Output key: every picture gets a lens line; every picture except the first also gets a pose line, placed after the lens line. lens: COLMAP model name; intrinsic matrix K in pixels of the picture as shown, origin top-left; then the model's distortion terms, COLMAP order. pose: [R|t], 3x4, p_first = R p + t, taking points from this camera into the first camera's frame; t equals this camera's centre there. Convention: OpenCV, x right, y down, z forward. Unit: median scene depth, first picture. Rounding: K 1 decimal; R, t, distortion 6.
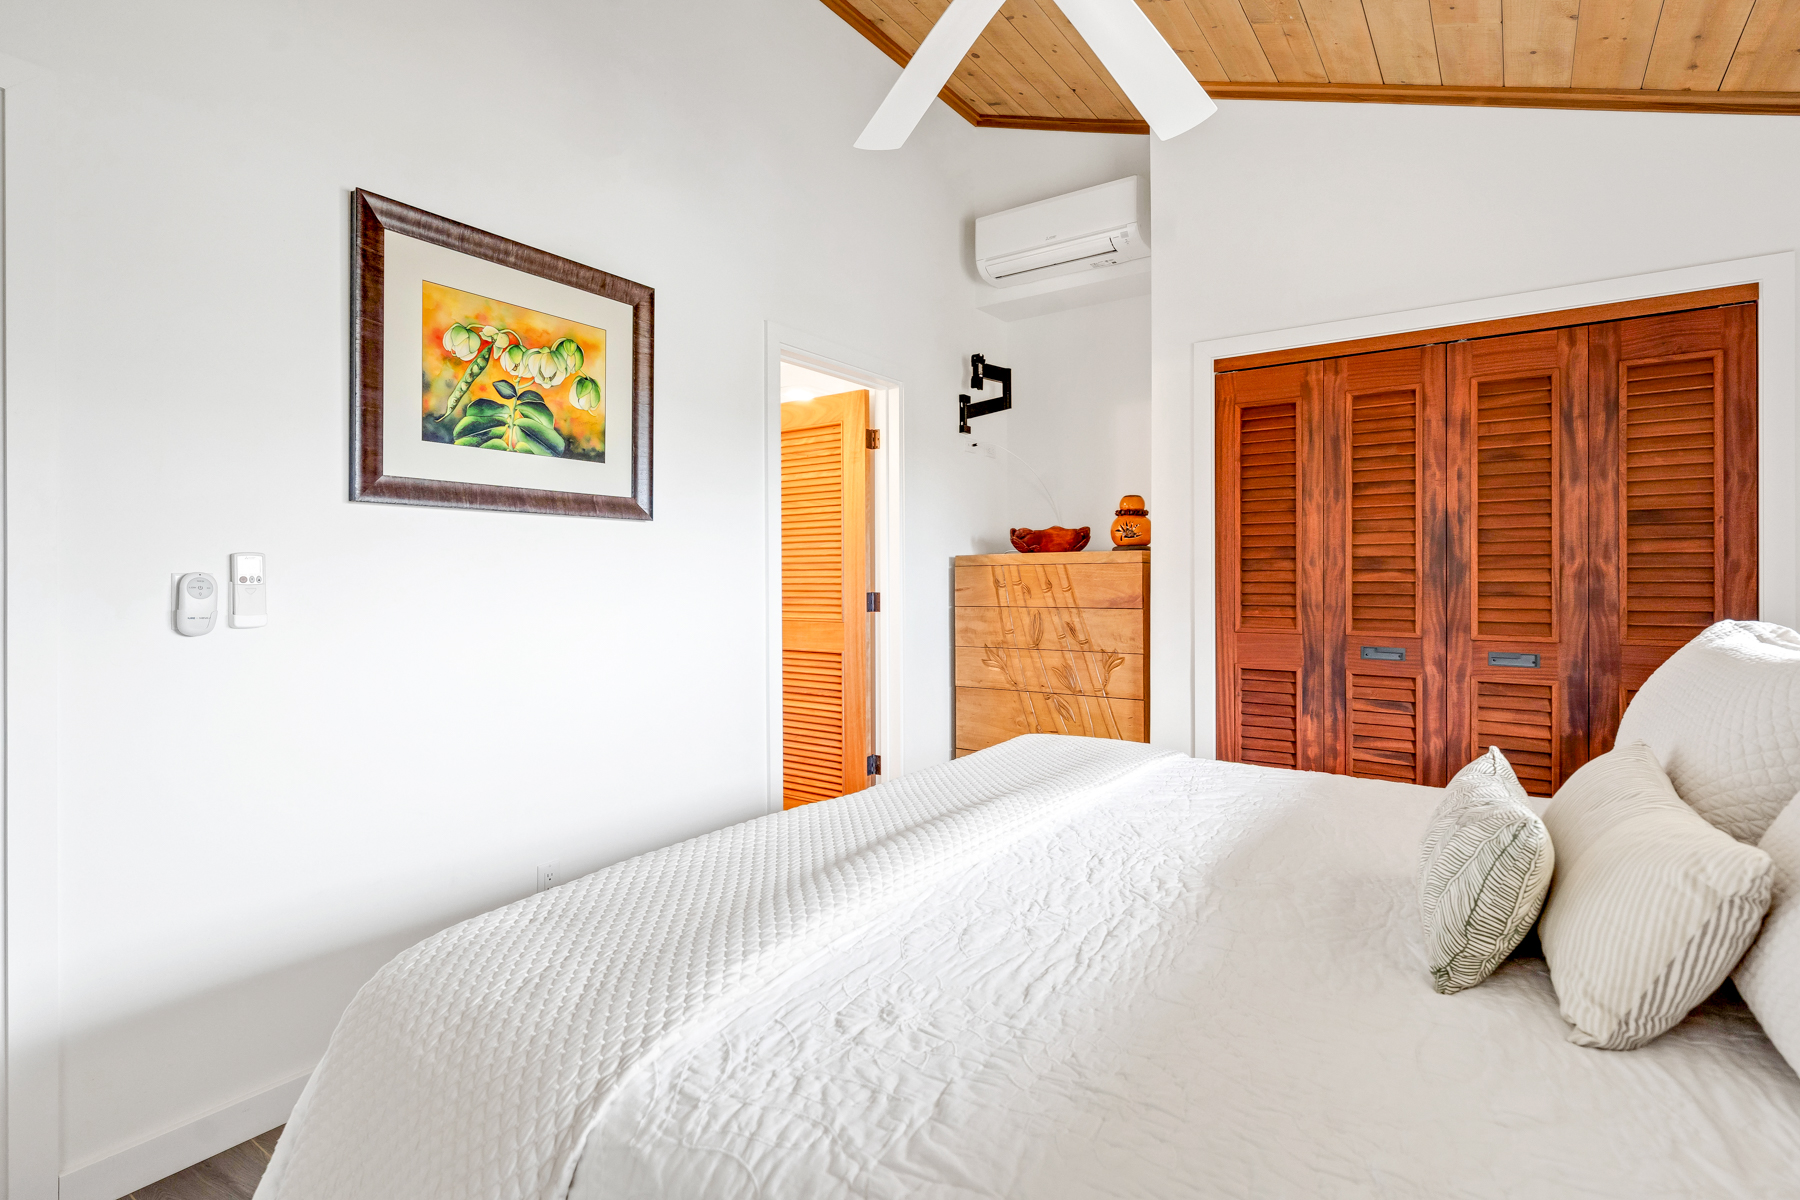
lens RADIAL K [[877.7, 0, 901.1], [0, 877.7, 590.3], [0, 0, 1]] dist [-0.002029, -0.000084]
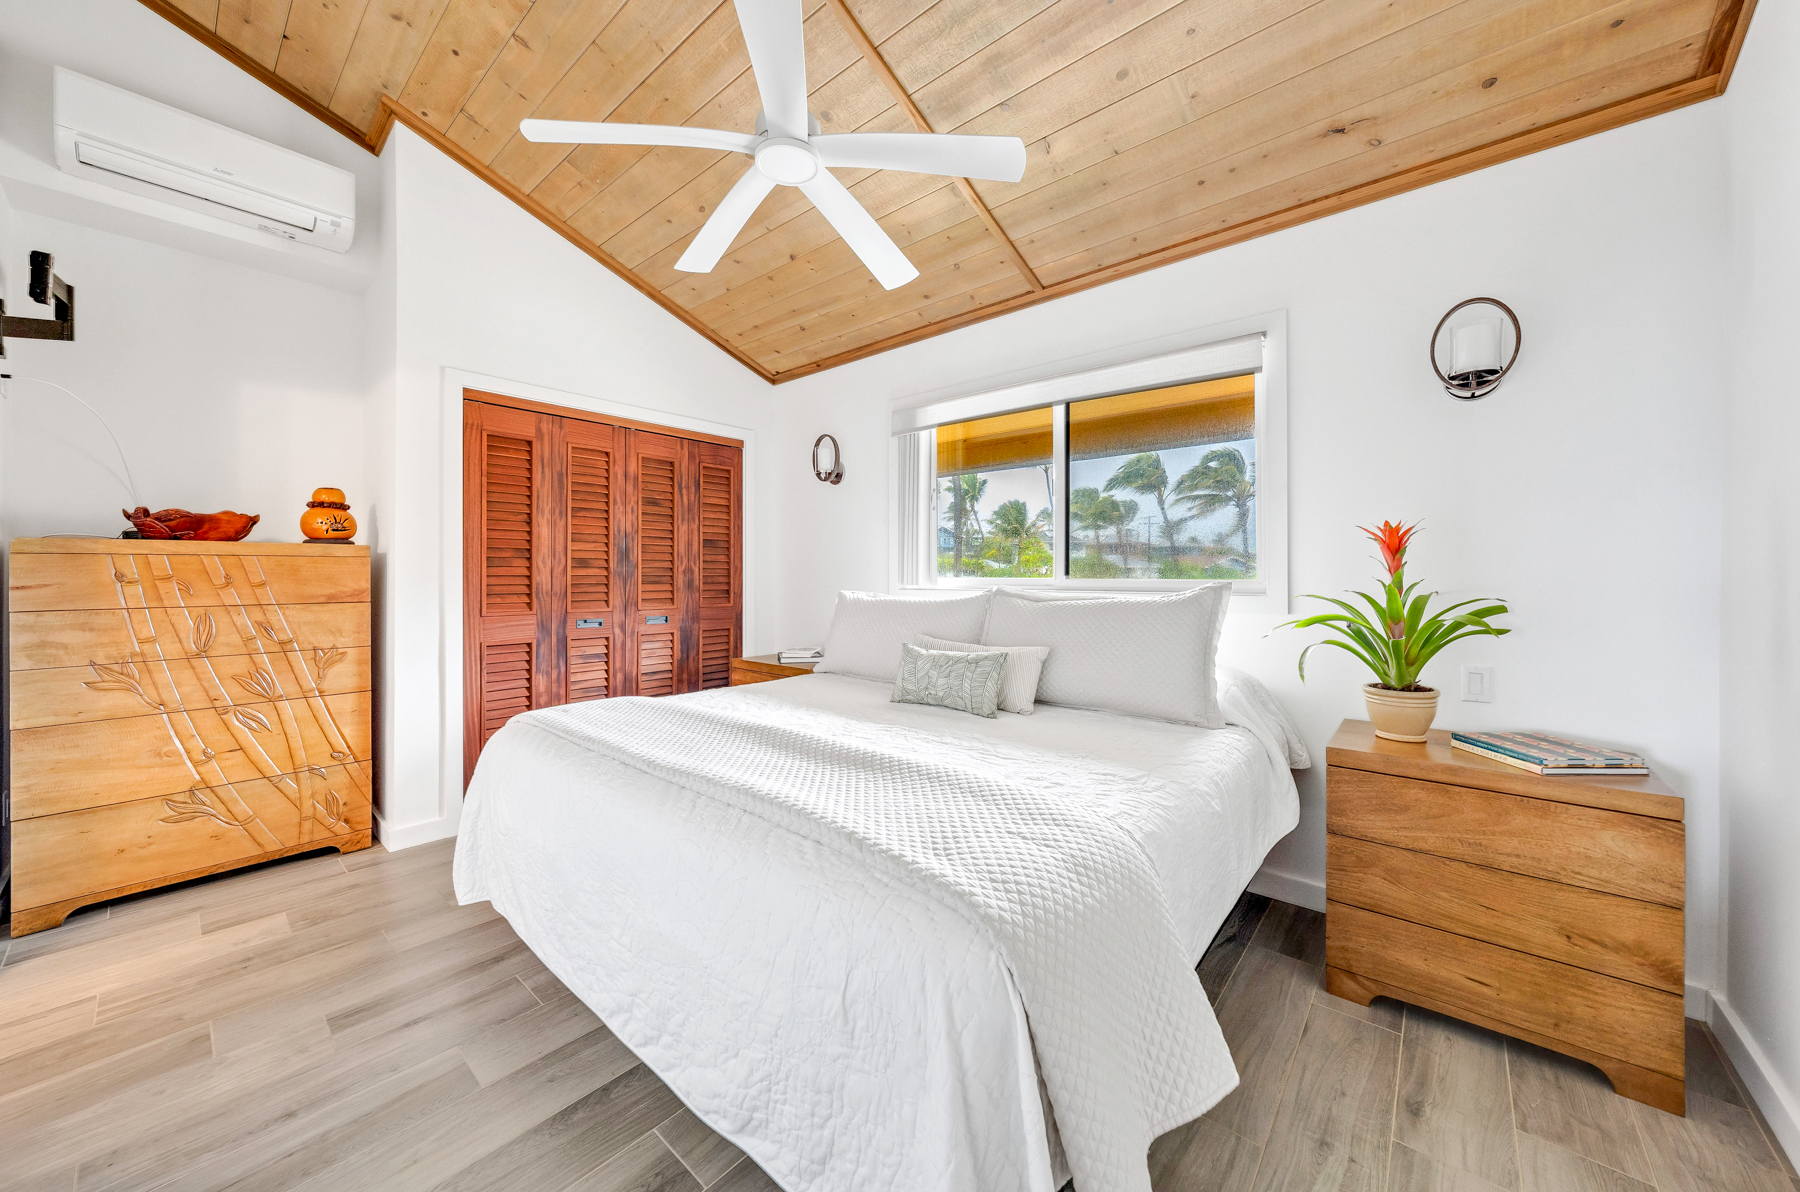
lens RADIAL K [[643.4, 0, 901.3], [0, 643.4, 579.9], [0, 0, 1]] dist [0.000645, 0.000118]
pose [[0.096443, -0.006270, 0.995319, -0.475431], [0.011402, 0.999922, 0.005194, -0.001841], [-0.995273, 0.010848, 0.096507, 0.350627]]
